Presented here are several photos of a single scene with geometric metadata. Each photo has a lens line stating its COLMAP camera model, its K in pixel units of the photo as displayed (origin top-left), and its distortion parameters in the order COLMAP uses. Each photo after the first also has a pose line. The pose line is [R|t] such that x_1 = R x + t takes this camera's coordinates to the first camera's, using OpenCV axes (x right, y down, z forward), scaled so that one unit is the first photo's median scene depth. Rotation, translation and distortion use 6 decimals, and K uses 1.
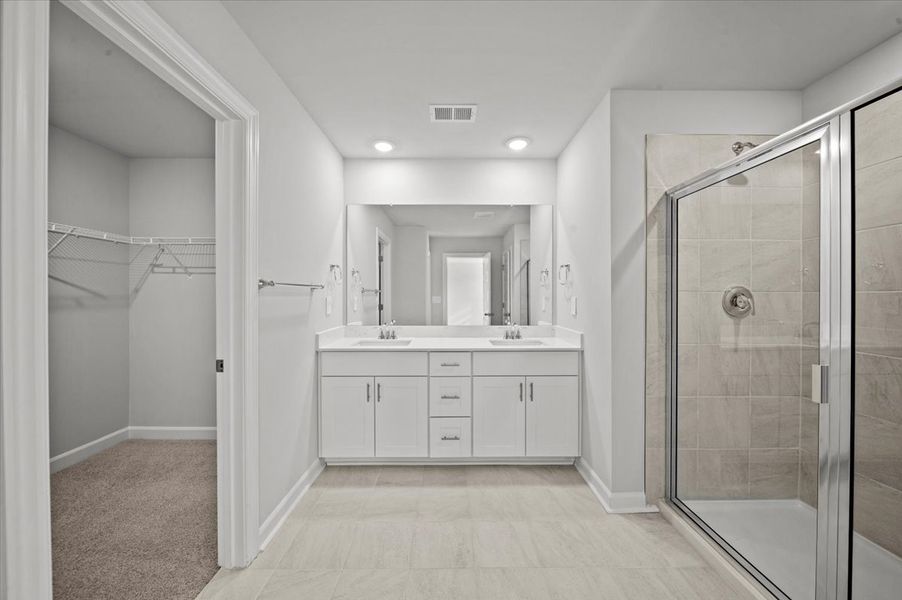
lens RADIAL K [[323.3, 0, 452.1], [0, 323.3, 298.1], [0, 0, 1]] dist [0.000843, 0.000042]
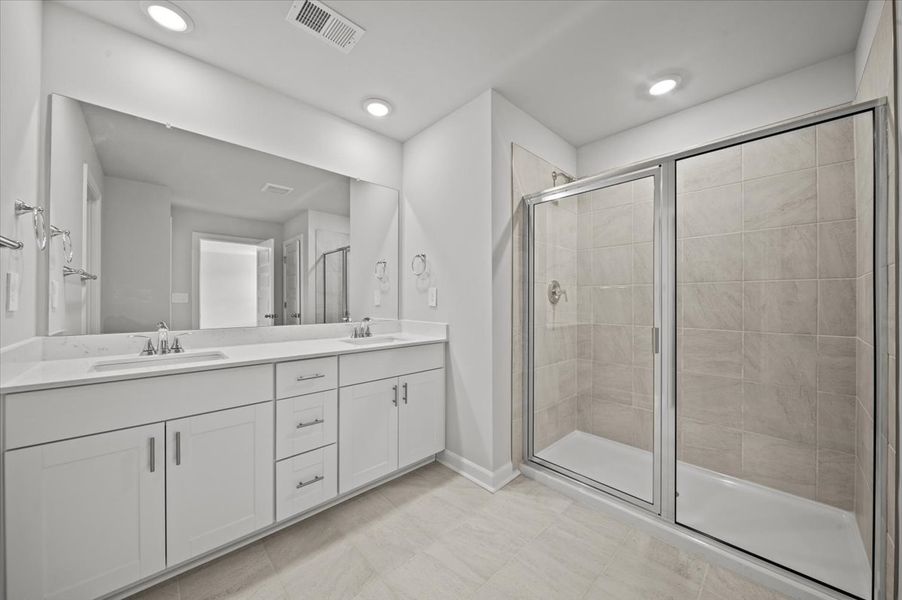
lens RADIAL K [[320.4, 0, 451.0], [0, 320.4, 300.0], [0, 0, 1]] dist [-0.001763, -0.000159]
pose [[0.729039, 0.003022, 0.684466, -0.260662], [0.001695, 0.999979, -0.006220, 0.041010], [-0.684470, 0.005695, 0.729018, 0.274540]]
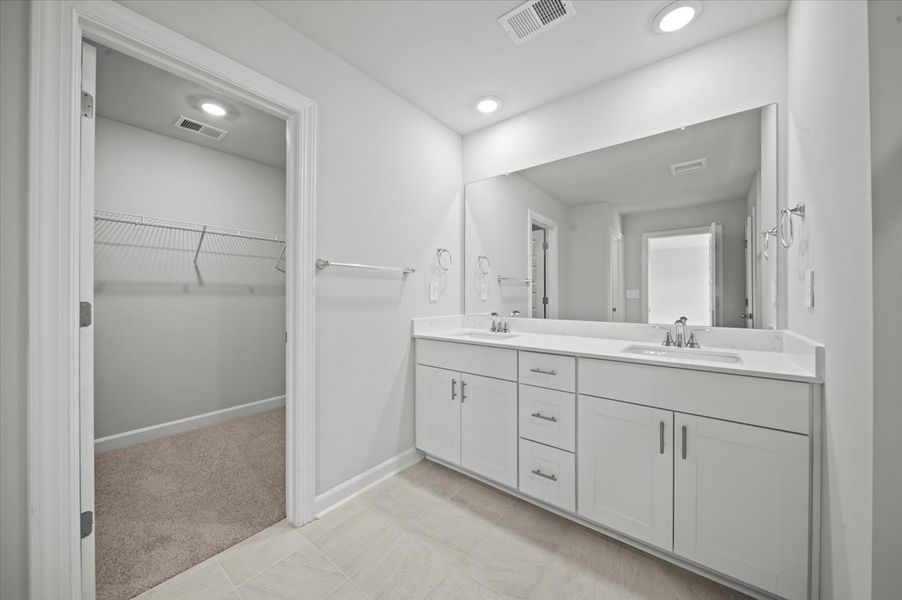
lens RADIAL K [[324.1, 0, 448.7], [0, 324.1, 295.7], [0, 0, 1]] dist [0.000812, 0.000012]
pose [[0.777828, 0.001217, -0.628476, 0.278733], [-0.006256, 0.999964, -0.005807, 0.043704], [0.628446, 0.008448, 0.777808, 0.306436]]
